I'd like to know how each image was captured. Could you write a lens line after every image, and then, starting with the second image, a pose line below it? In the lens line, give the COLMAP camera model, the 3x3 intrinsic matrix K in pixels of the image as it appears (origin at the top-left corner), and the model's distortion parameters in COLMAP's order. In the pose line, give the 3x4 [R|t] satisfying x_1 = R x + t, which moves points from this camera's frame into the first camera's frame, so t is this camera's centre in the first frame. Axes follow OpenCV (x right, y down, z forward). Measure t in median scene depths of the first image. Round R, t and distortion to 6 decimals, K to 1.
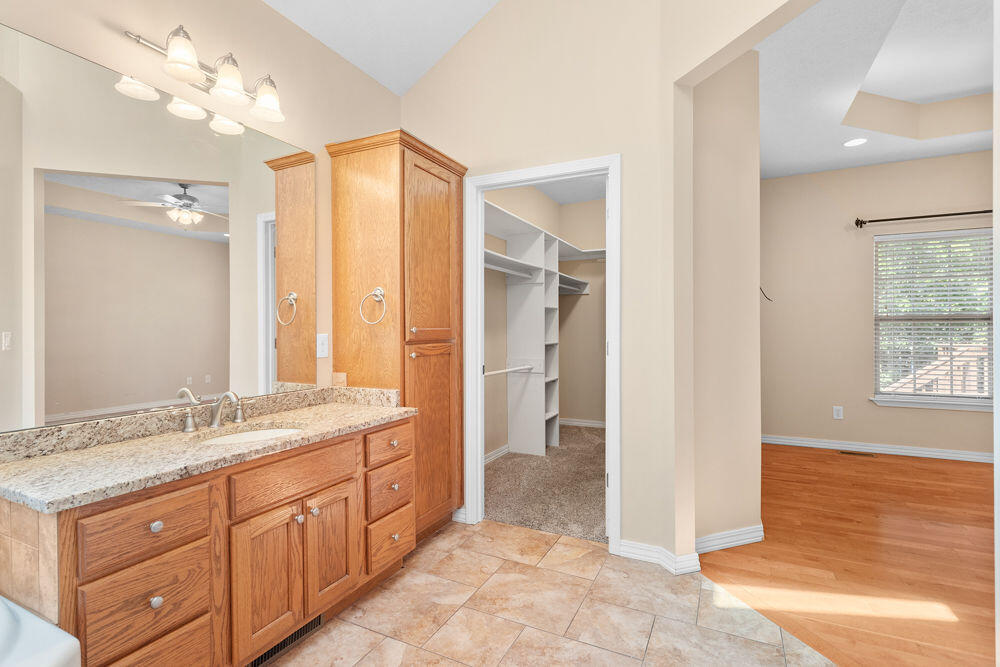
lens RADIAL K [[473.9, 0, 499.1], [0, 473.9, 332.5], [0, 0, 1]] dist [-0.002820, 0.000474]
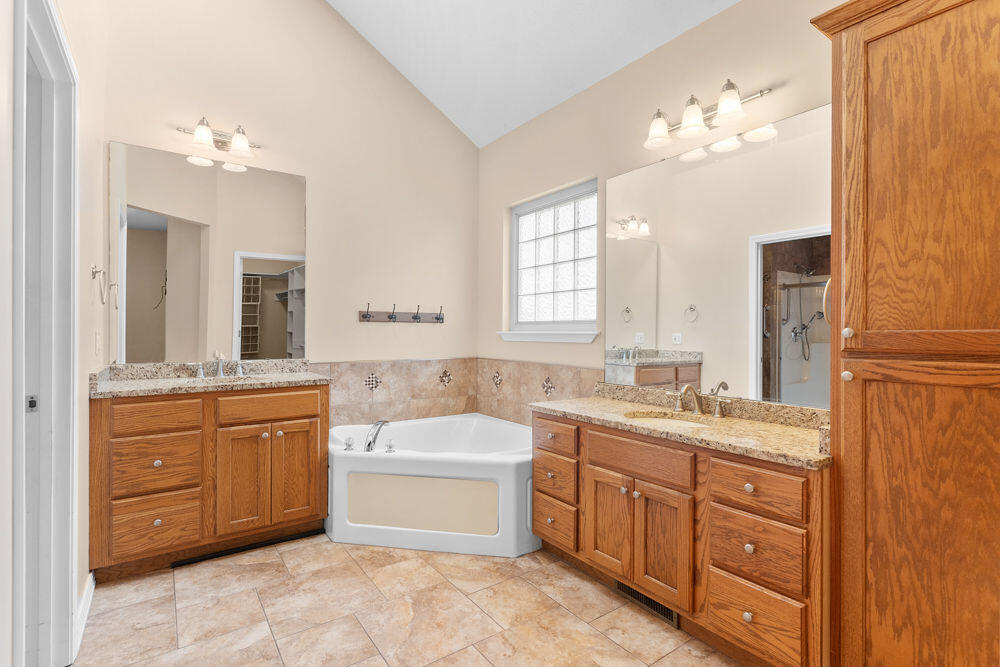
lens RADIAL K [[473.9, 0, 499.5], [0, 473.9, 333.1], [0, 0, 1]] dist [-0.002820, 0.000474]
pose [[-0.470704, 0.003047, -0.882286, 0.505625], [-0.007037, 0.999949, 0.007208, -0.005709], [0.882263, 0.009601, -0.470659, 0.837438]]
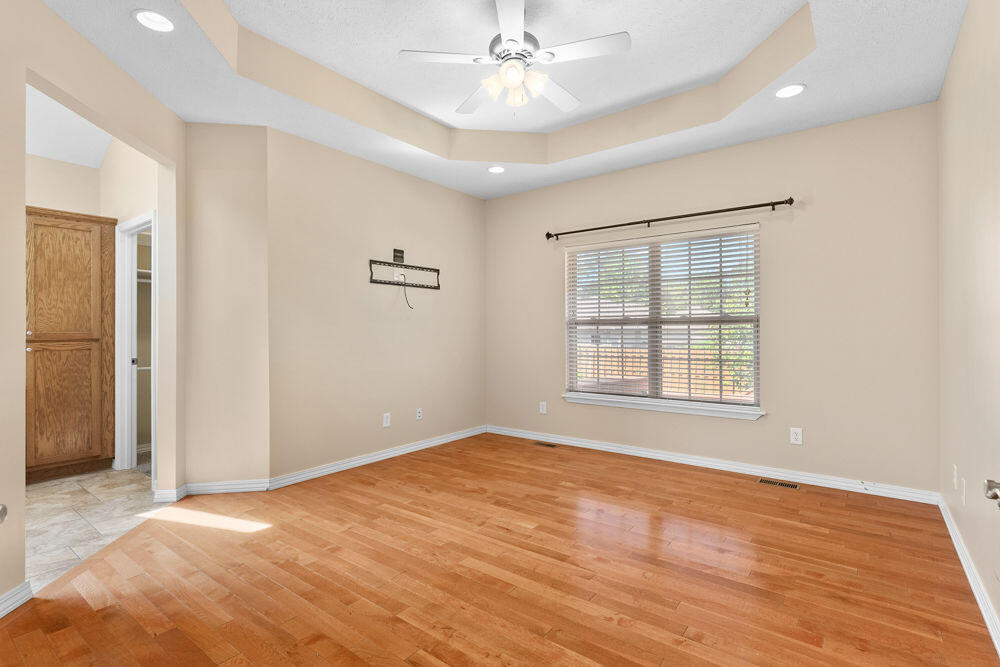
lens RADIAL K [[473.9, 0, 497.0], [0, 473.9, 331.8], [0, 0, 1]] dist [-0.002820, 0.000474]
pose [[0.981392, -0.002530, -0.192001, 1.493289], [0.000630, 0.999950, -0.009953, 0.006349], [0.192016, 0.009647, 0.981344, -0.195618]]
